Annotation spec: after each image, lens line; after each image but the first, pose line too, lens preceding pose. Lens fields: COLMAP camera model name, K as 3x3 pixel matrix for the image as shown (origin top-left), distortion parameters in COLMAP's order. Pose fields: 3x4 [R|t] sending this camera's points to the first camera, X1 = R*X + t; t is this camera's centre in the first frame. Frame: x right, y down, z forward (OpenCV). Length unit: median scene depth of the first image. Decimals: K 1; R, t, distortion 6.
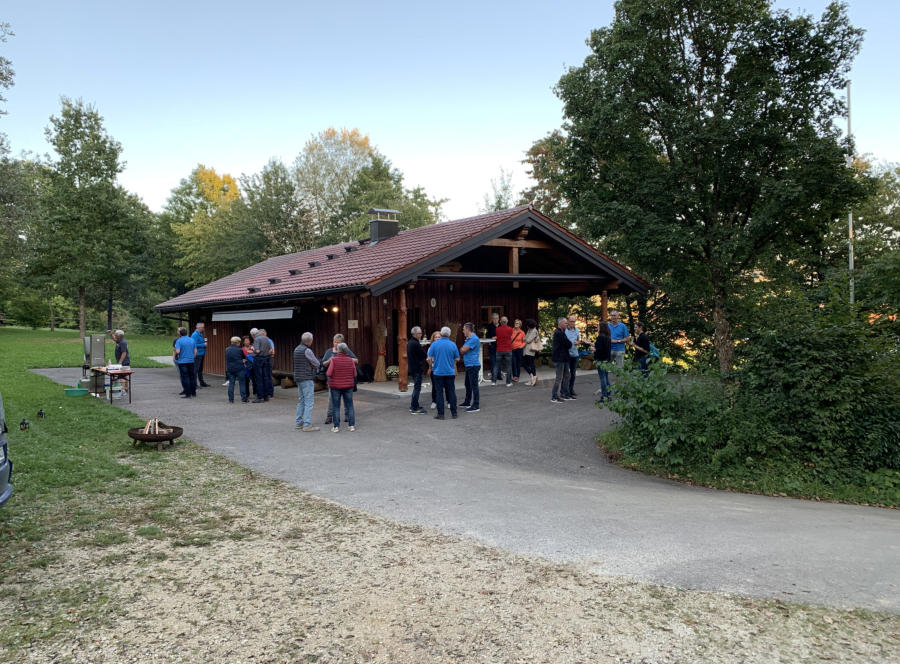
lens RADIAL K [[681.0, 0, 450.0], [0, 681.0, 332.0], [0, 0, 1]] dist [0.049391, 0.000314]
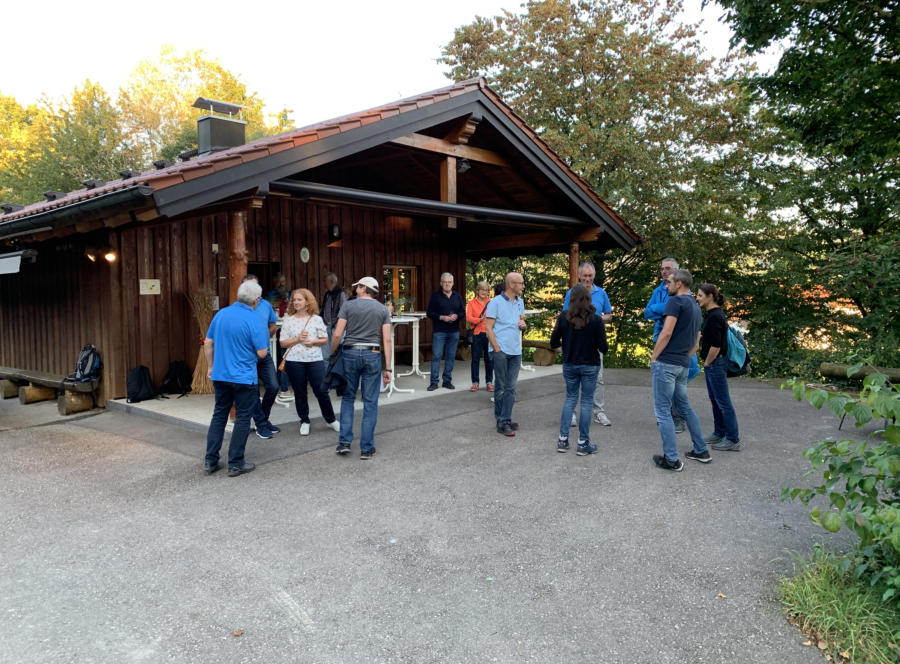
lens RADIAL K [[681.0, 0, 450.0], [0, 681.0, 332.0], [0, 0, 1]] dist [0.049391, 0.000314]
pose [[0.983314, 0.004169, 0.181870, -0.008898], [-0.009623, 0.999530, 0.029113, 0.005930], [-0.181664, -0.030378, 0.982891, 0.426712]]
